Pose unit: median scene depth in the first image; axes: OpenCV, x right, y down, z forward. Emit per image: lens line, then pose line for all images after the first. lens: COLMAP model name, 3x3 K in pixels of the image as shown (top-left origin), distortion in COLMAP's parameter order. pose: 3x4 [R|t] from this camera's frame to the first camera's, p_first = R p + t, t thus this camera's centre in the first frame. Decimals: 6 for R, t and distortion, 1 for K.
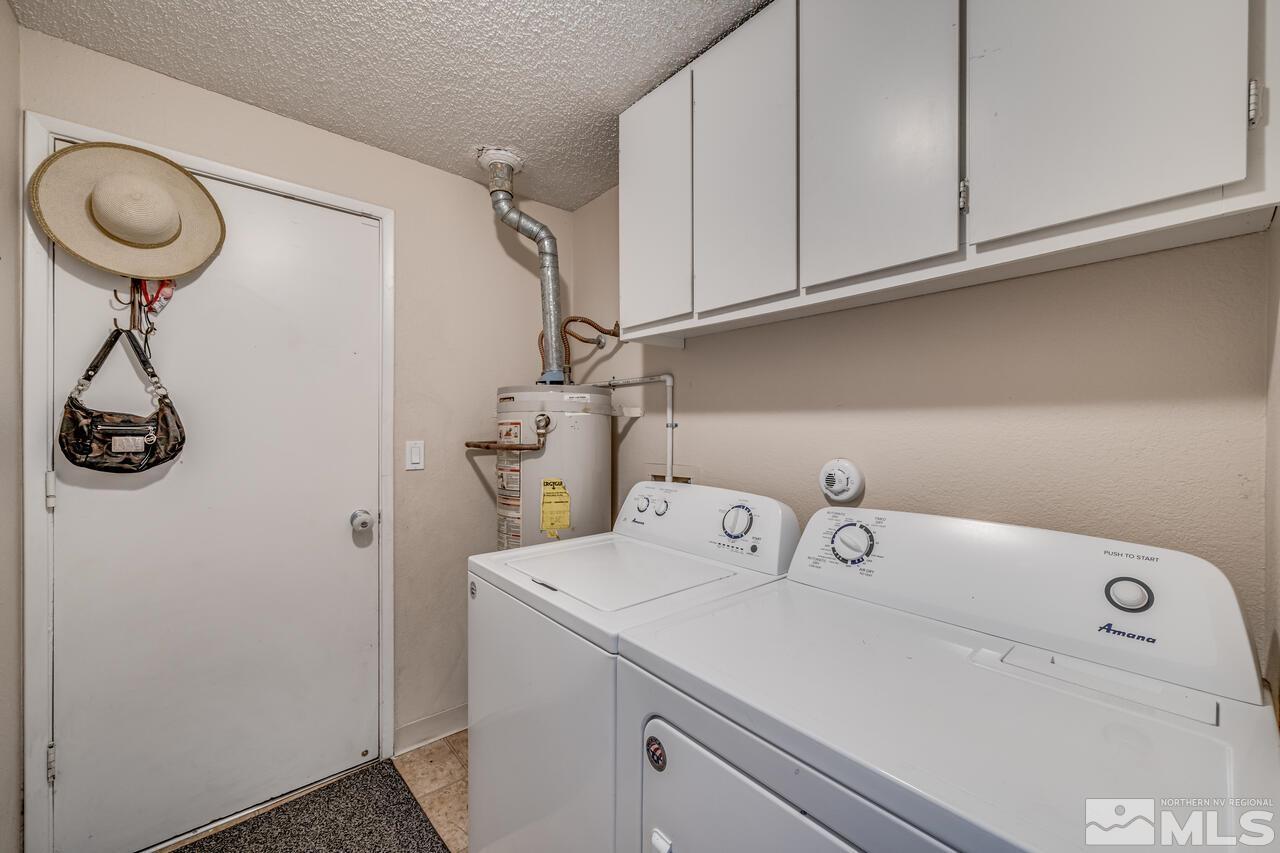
lens RADIAL K [[491.7, 0, 640.4], [0, 491.7, 429.7], [0, 0, 1]] dist [0.001304, 0.000193]
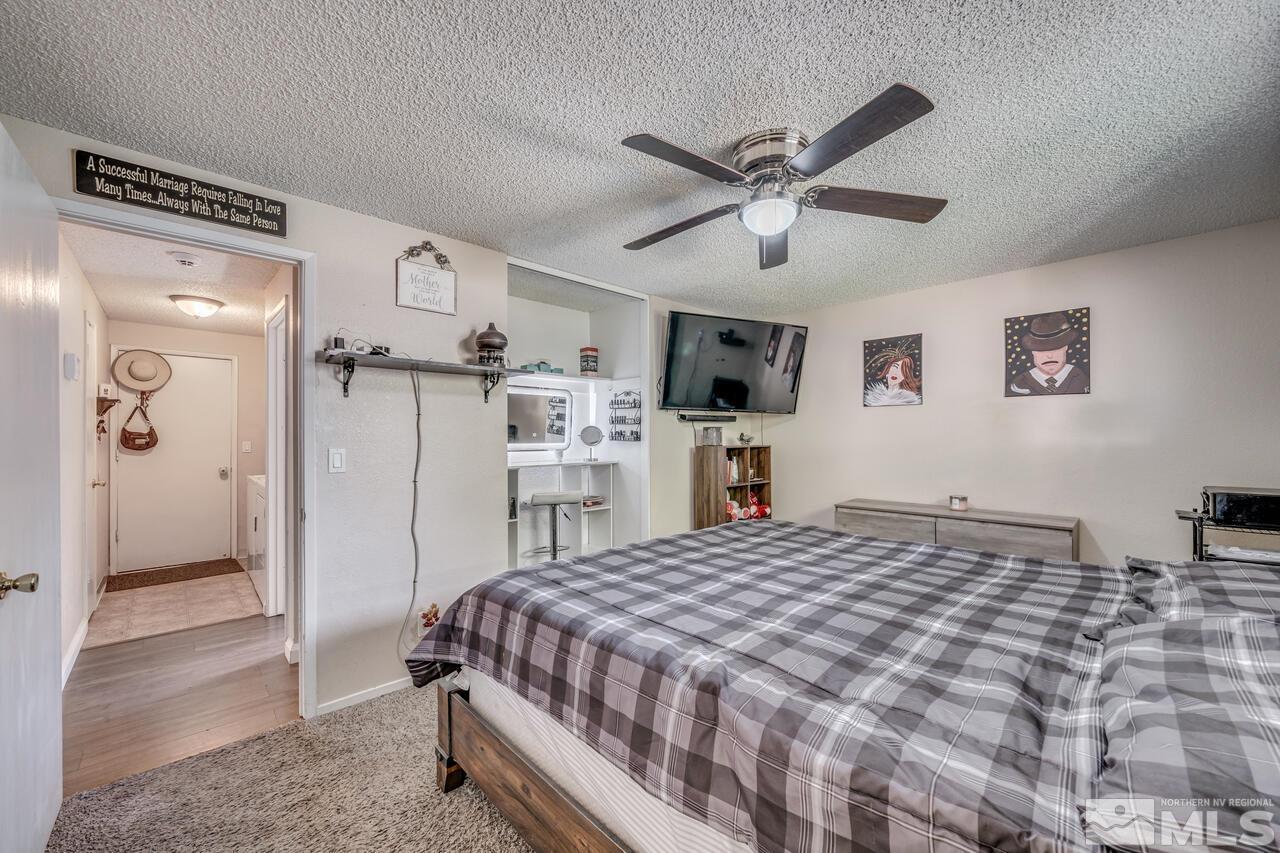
lens RADIAL K [[491.7, 0, 637.3], [0, 491.7, 433.4], [0, 0, 1]] dist [0.001304, 0.000193]
pose [[0.998442, -0.005608, 0.055512, 2.050401], [0.006247, 0.999916, -0.011333, 0.032321], [-0.055444, 0.011662, 0.998394, -2.418937]]
